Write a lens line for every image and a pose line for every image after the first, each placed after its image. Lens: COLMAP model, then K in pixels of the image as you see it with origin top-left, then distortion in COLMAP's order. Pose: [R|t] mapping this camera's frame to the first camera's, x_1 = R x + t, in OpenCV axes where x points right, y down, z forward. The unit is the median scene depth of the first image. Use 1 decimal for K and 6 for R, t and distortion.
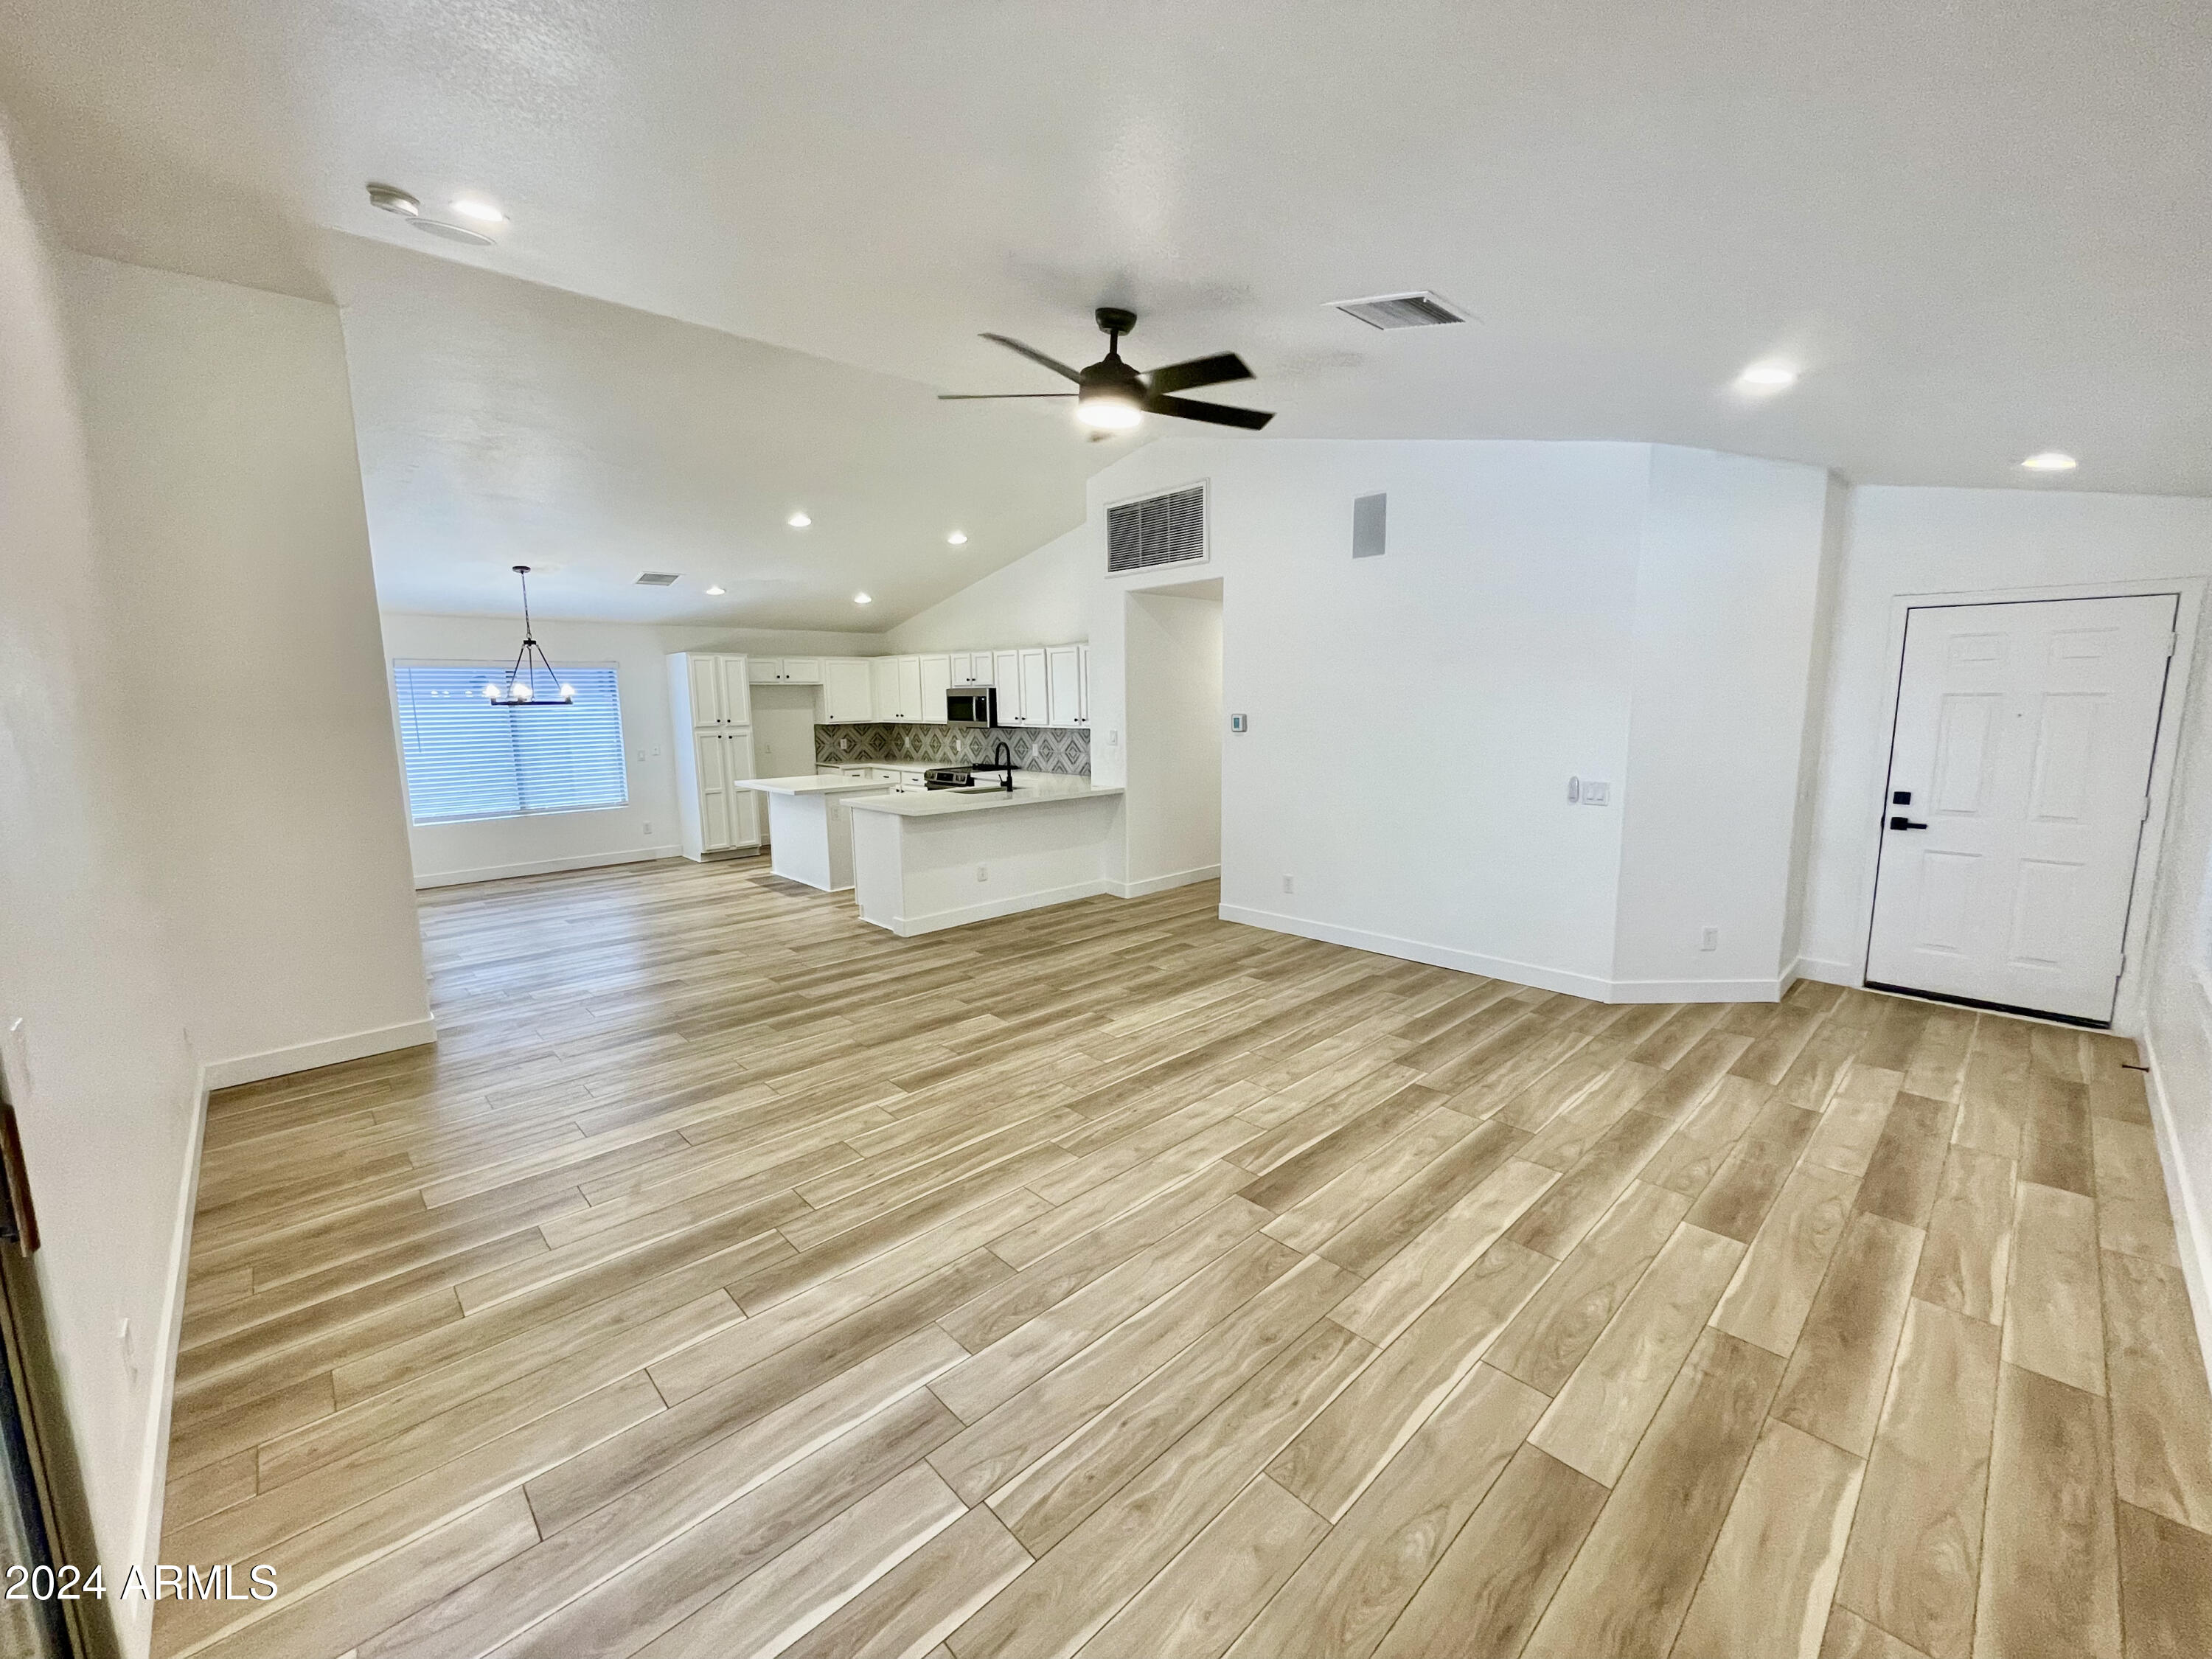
lens RADIAL K [[900.0, 0, 1107.0], [0, 900.0, 829.5], [0, 0, 1]] dist [-0.003756, -0.000276]
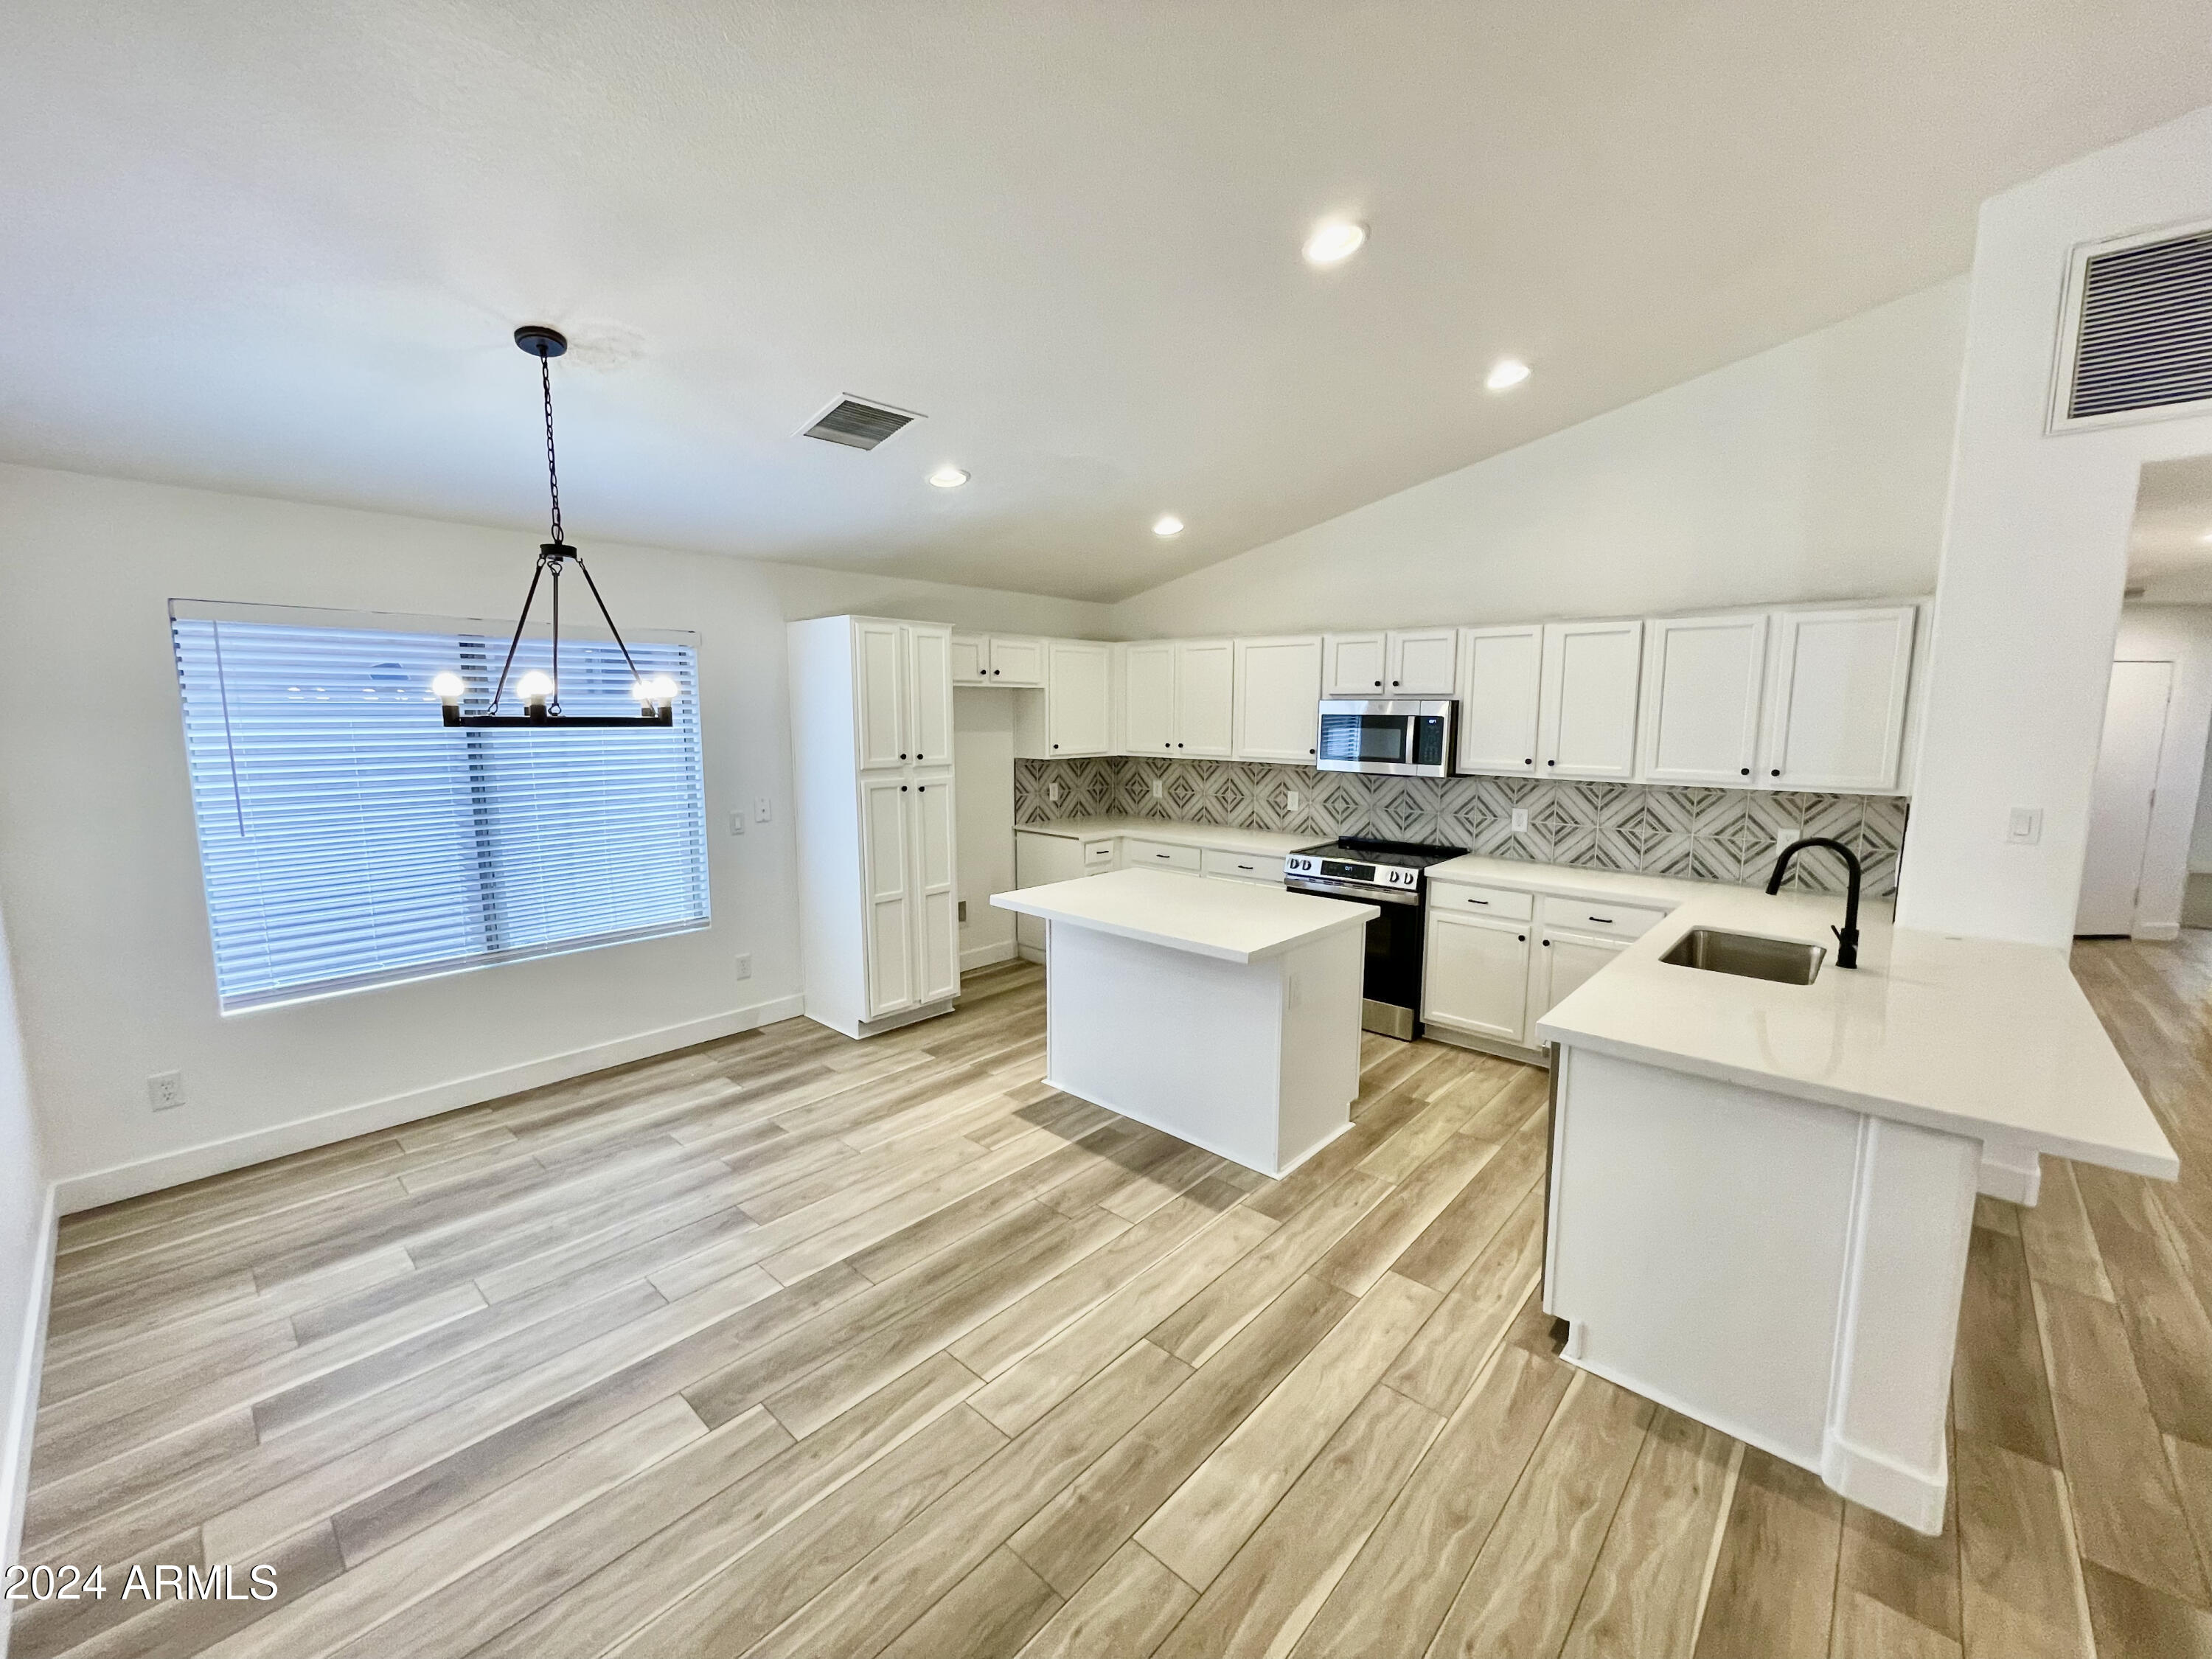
lens RADIAL K [[900.0, 0, 1105.3], [0, 900.0, 824.9], [0, 0, 1]] dist [-0.003756, -0.000276]
pose [[0.997216, 0.006463, 0.074282, -0.356819], [-0.004939, 0.999774, -0.020675, -0.073306], [-0.074399, 0.020251, 0.997023, 0.497370]]
